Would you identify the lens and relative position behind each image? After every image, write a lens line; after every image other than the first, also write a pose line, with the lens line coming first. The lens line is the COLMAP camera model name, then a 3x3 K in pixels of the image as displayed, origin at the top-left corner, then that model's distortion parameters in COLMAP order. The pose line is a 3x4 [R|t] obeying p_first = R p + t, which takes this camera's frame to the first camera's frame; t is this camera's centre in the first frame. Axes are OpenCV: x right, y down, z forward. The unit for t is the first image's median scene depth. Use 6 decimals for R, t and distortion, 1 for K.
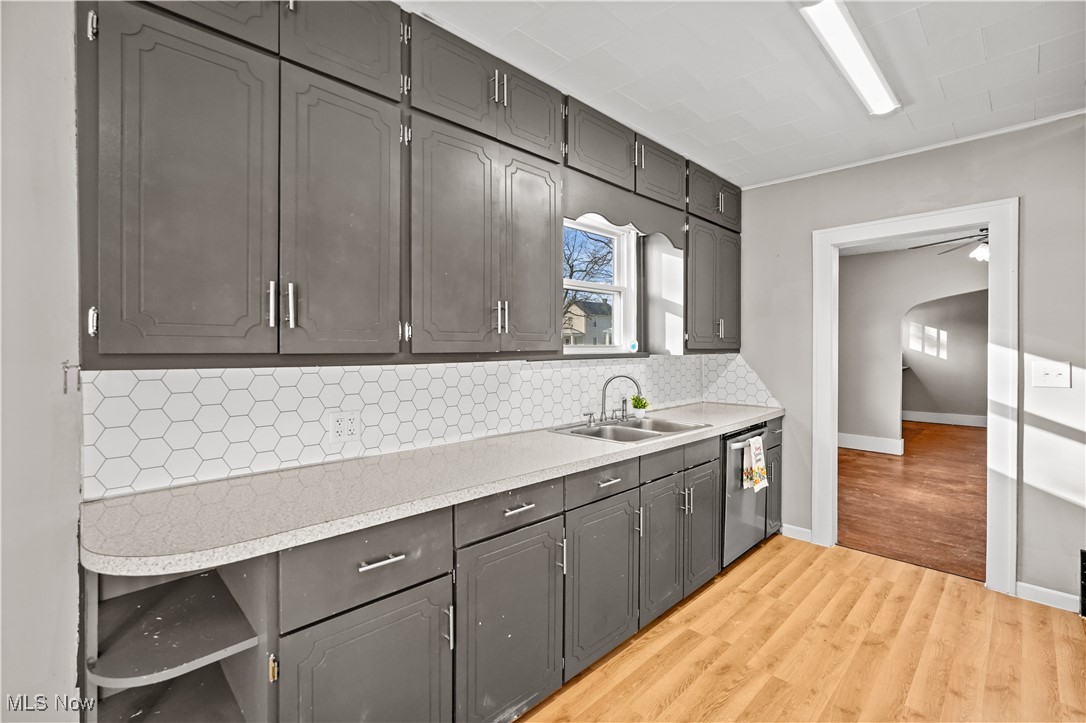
lens RADIAL K [[482.3, 0, 533.8], [0, 482.3, 351.0], [0, 0, 1]] dist [0.001539, 0.000454]
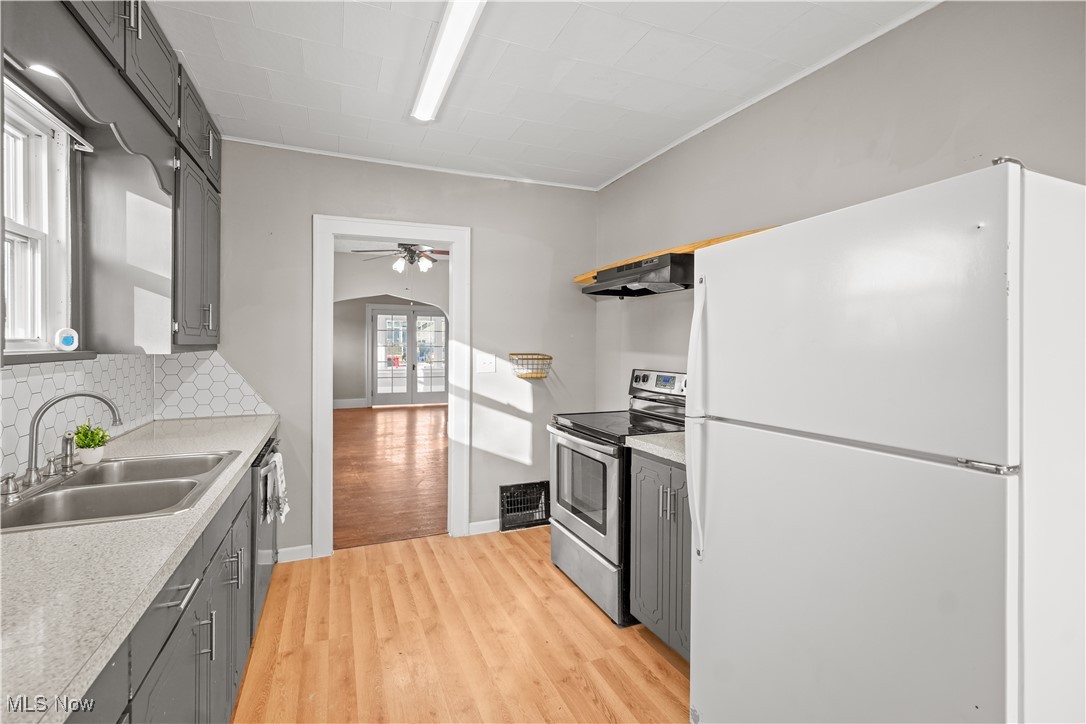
lens RADIAL K [[494.2, 0, 544.4], [0, 494.2, 347.1], [0, 0, 1]] dist [0.001387, 0.000647]
pose [[0.363470, -0.005797, 0.931588, -0.149640], [0.001439, 0.999983, 0.005662, -0.004869], [-0.931605, -0.000718, 0.363472, 0.296284]]
